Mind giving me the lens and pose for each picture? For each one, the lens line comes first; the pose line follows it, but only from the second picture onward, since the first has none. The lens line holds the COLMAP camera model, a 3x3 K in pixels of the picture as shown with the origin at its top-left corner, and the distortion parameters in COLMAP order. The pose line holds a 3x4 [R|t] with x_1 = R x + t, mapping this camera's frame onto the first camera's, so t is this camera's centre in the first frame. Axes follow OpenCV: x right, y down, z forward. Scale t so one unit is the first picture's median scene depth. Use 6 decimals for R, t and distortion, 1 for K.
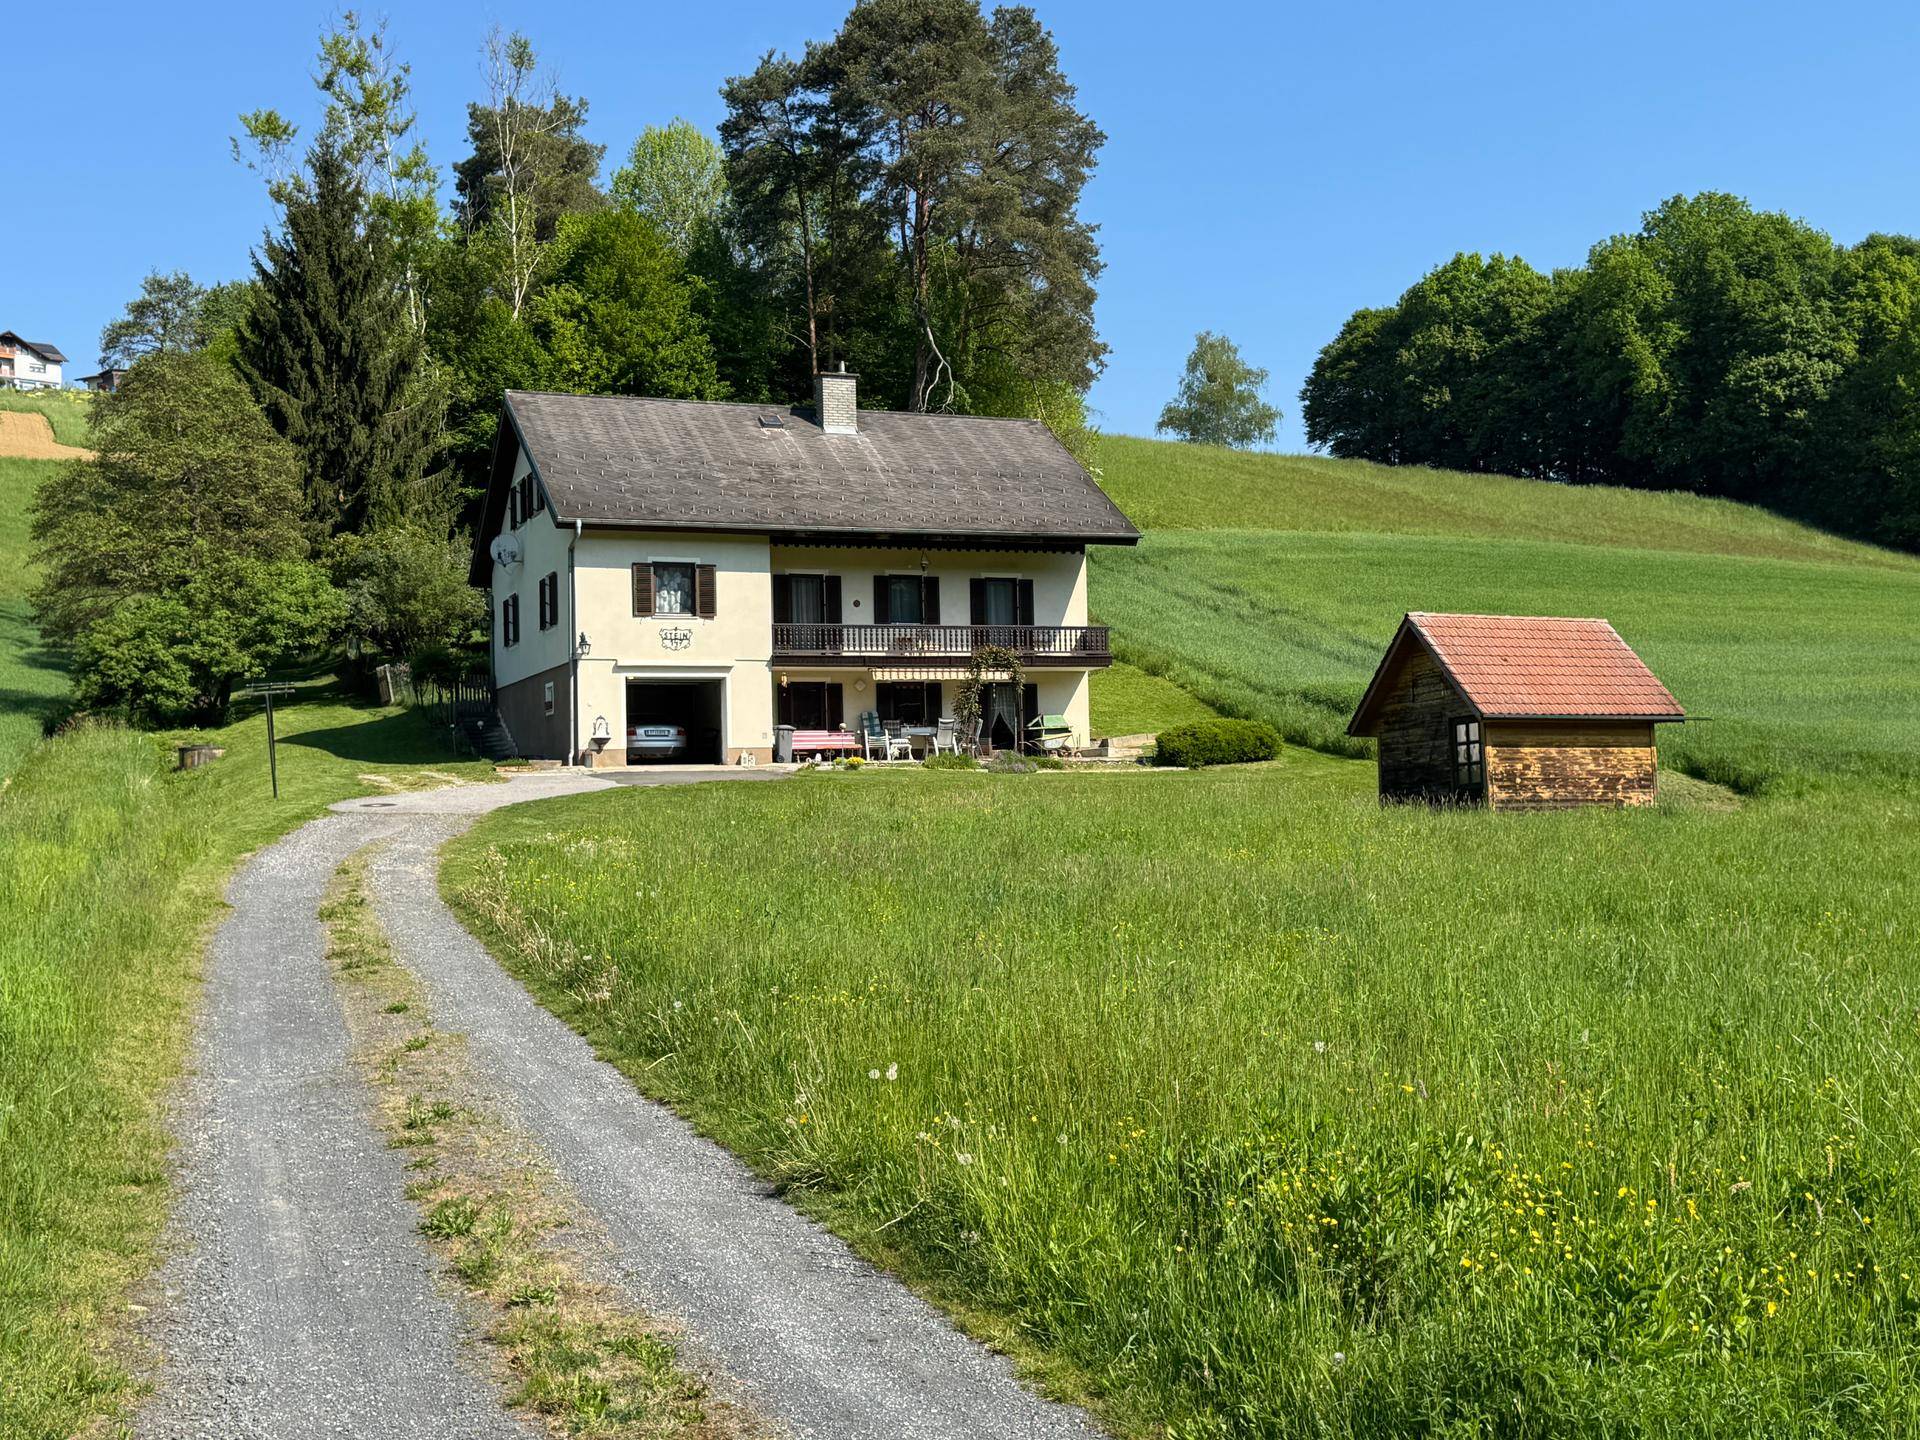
lens RADIAL K [[2205.3, 0, 989.6], [0, 2205.3, 731.5], [0, 0, 1]] dist [0.089026, 0.000000]
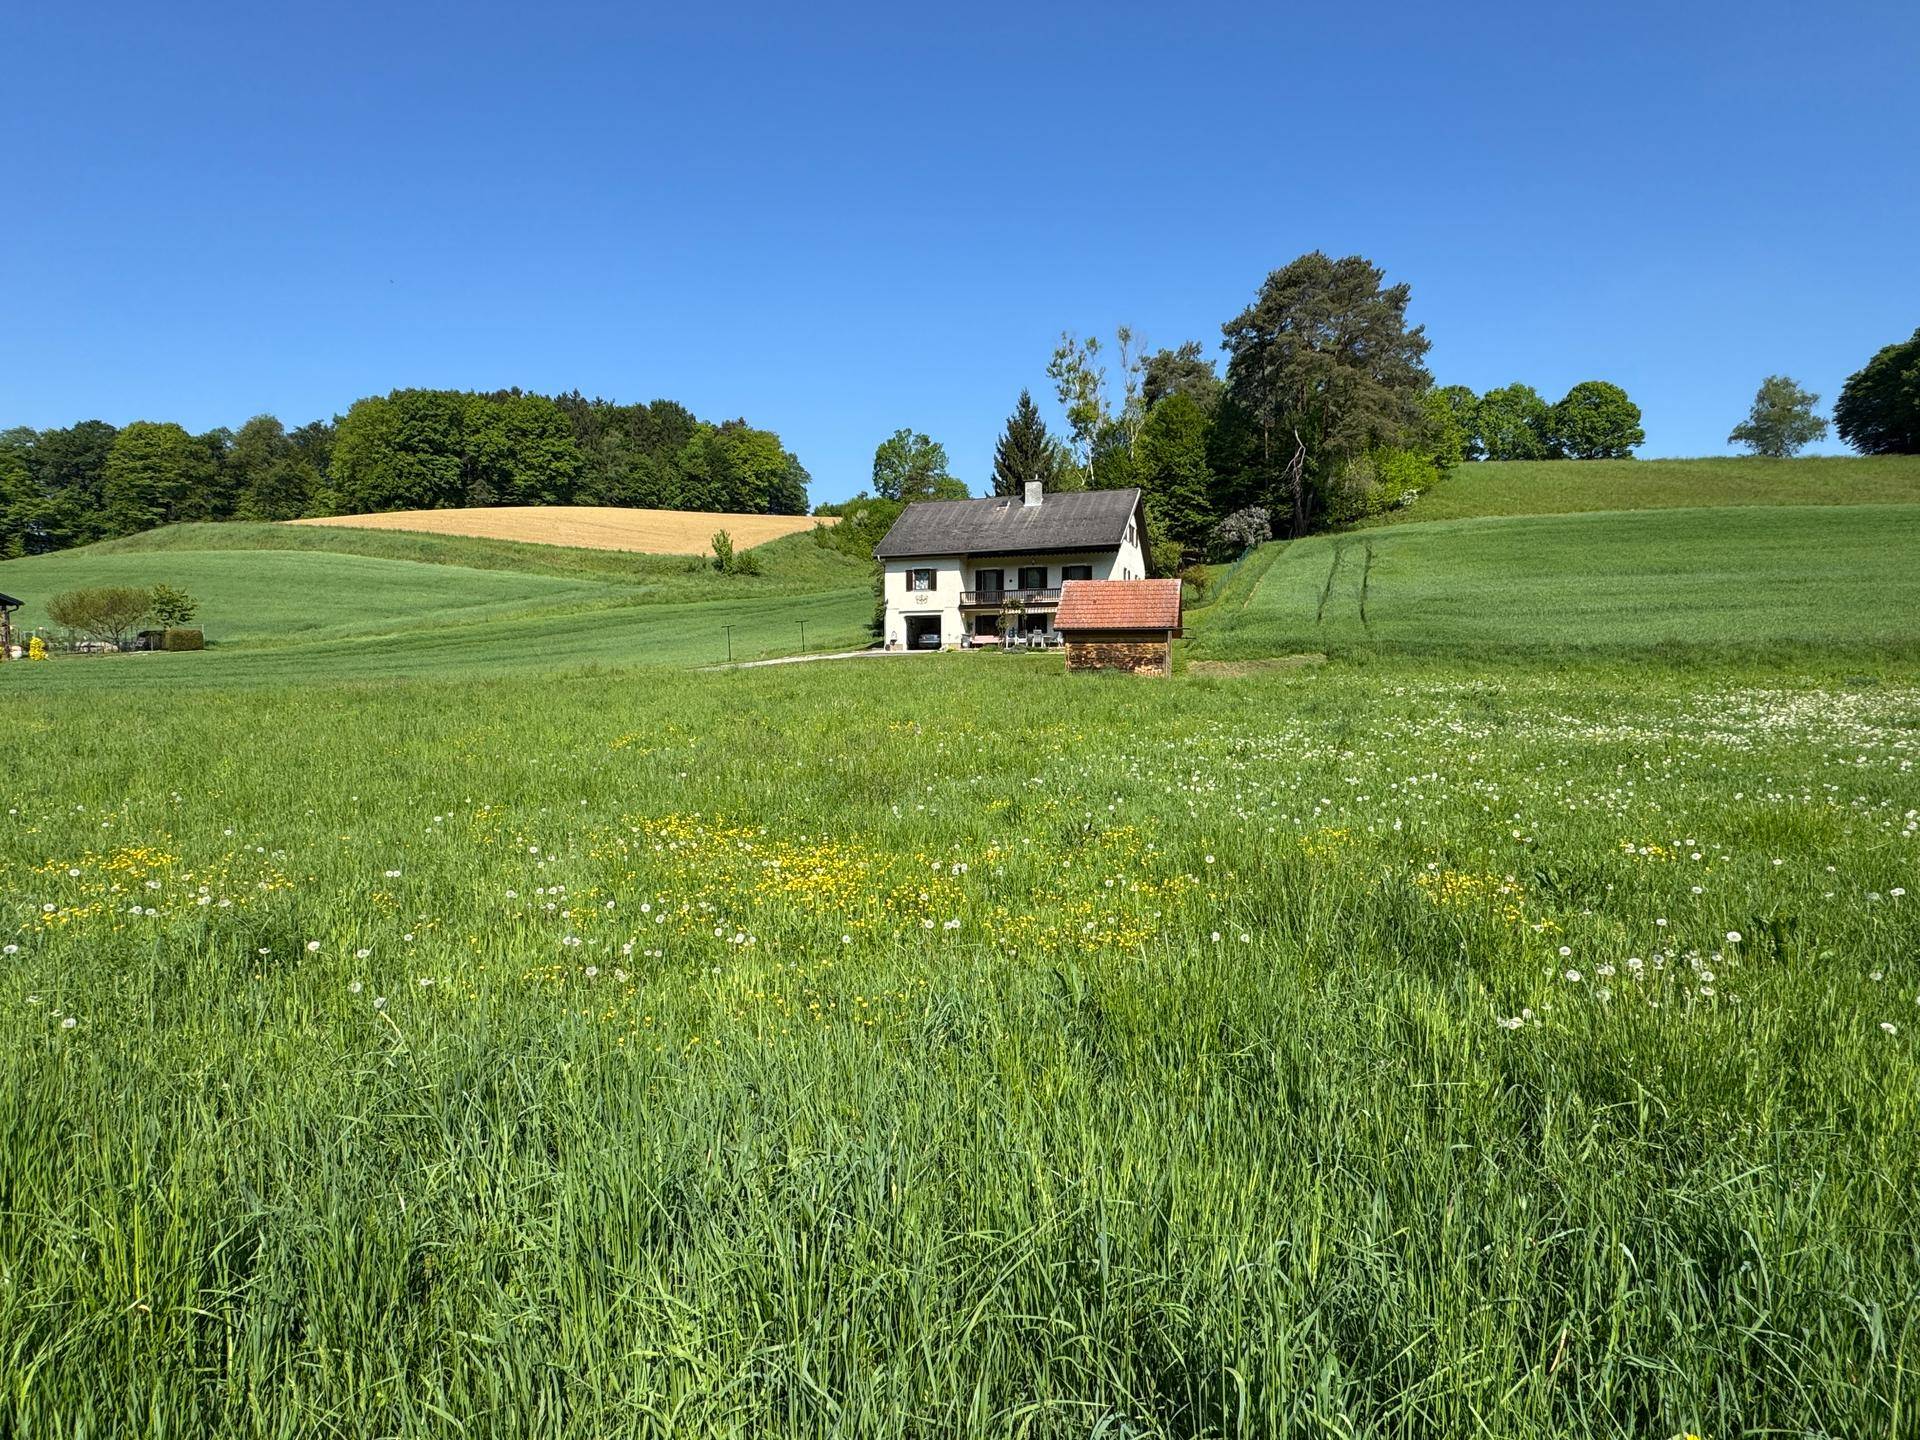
lens RADIAL K [[1019.8, 0, 954.3], [0, 1019.8, 710.9], [0, 0, 1]] dist [-0.004855, 0.005203]
pose [[0.751673, 0.040098, -0.658316, 0.609655], [0.012314, 0.997123, 0.074794, -0.002139], [0.659421, -0.064327, 0.749016, 0.141423]]
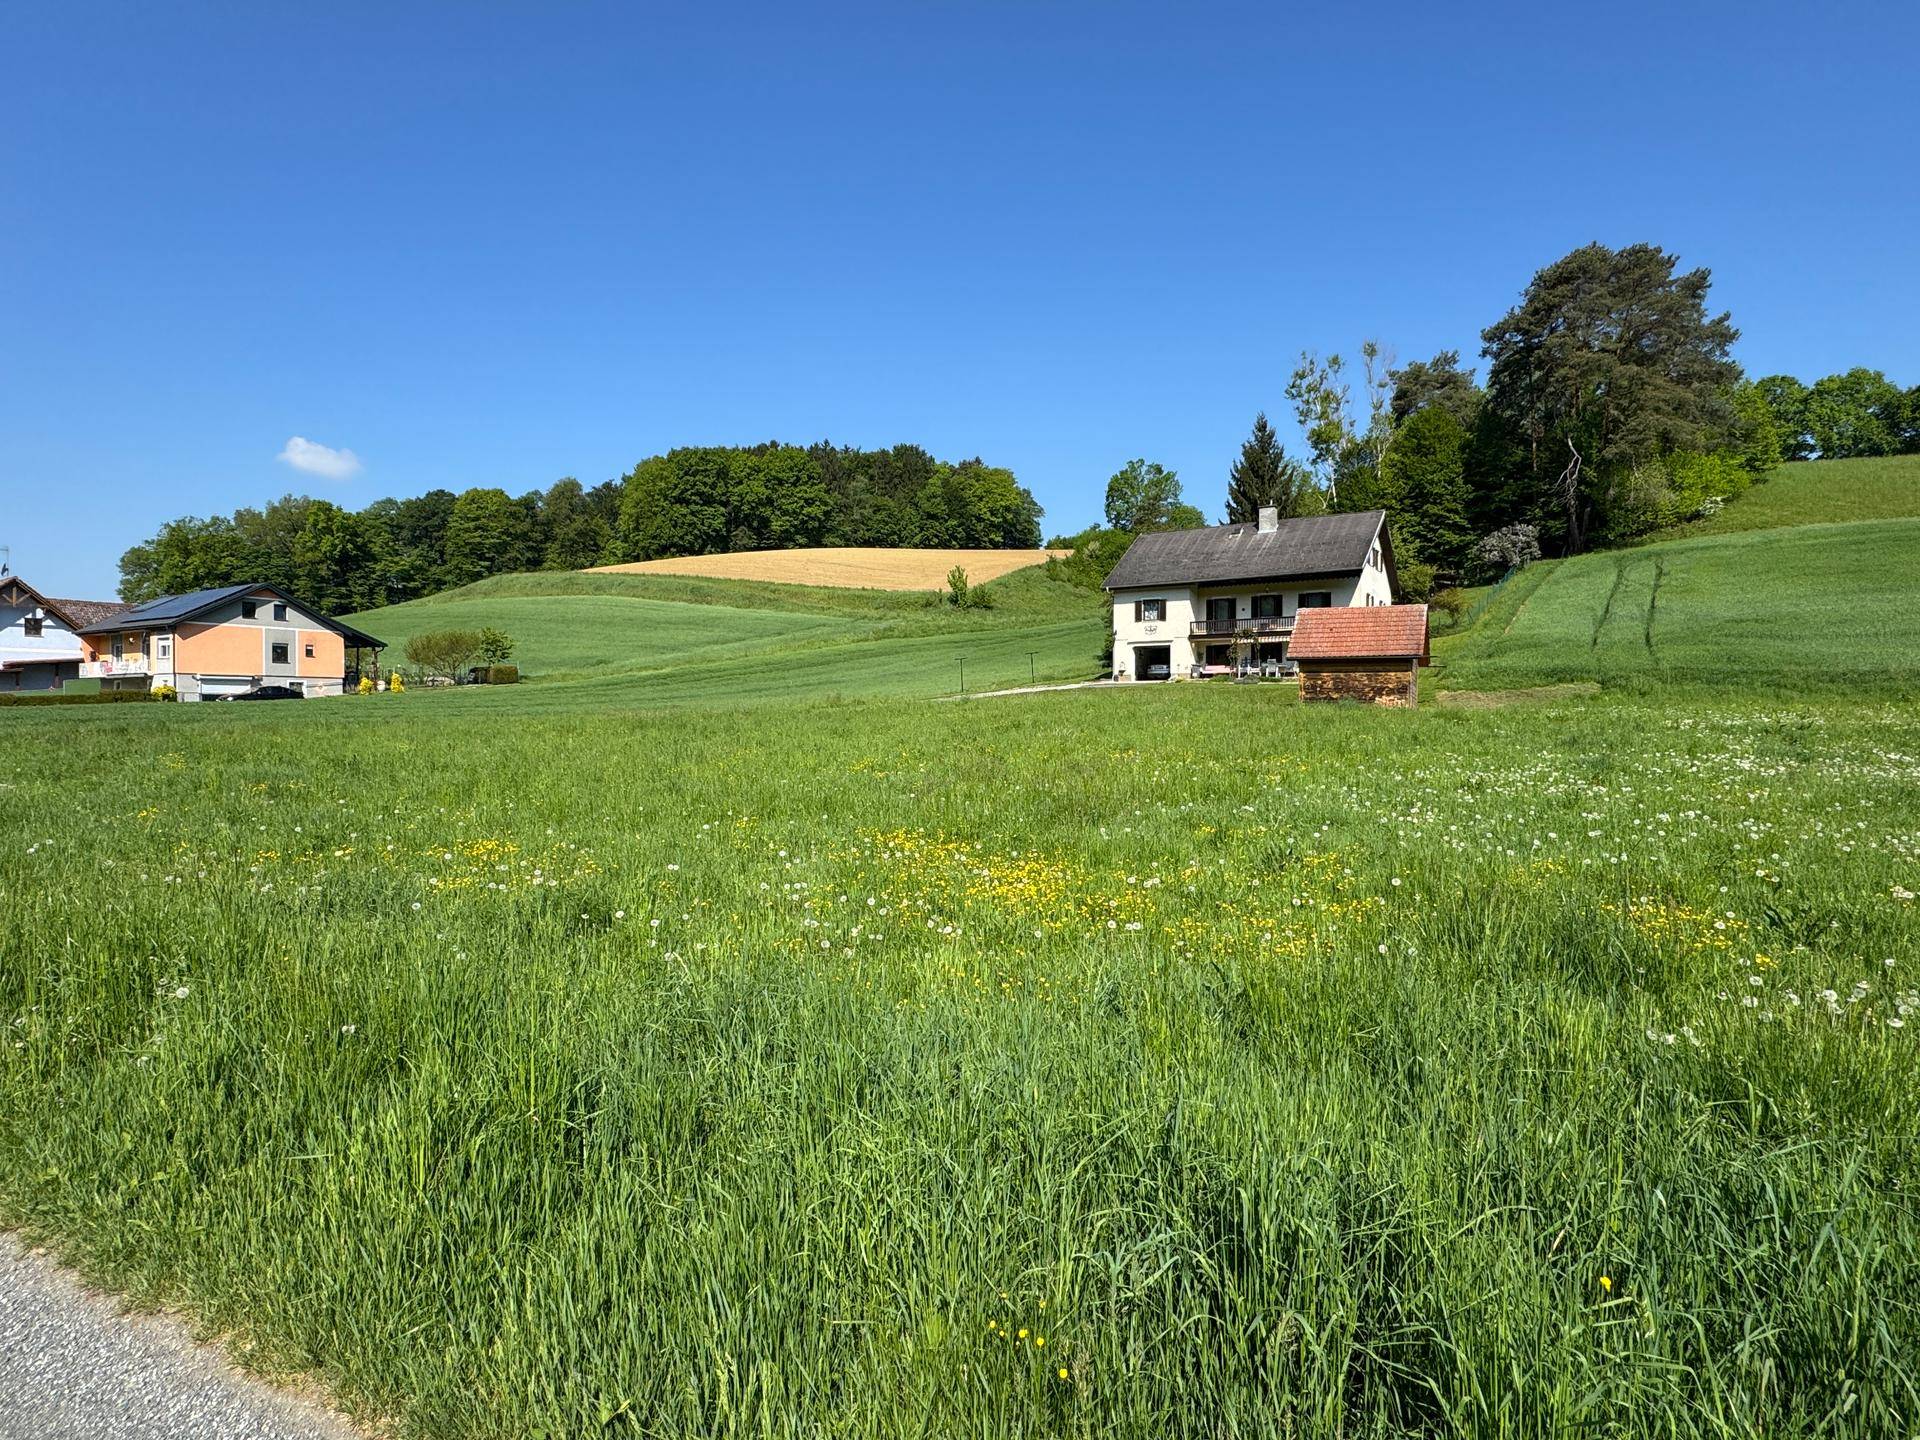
lens RADIAL K [[1019.8, 0, 949.7], [0, 1019.8, 709.0], [0, 0, 1]] dist [-0.004855, 0.005203]
pose [[0.580263, 0.020016, -0.814183, 0.623866], [0.020143, 0.999039, 0.038916, -0.002219], [0.814180, -0.038982, 0.579302, 0.134533]]
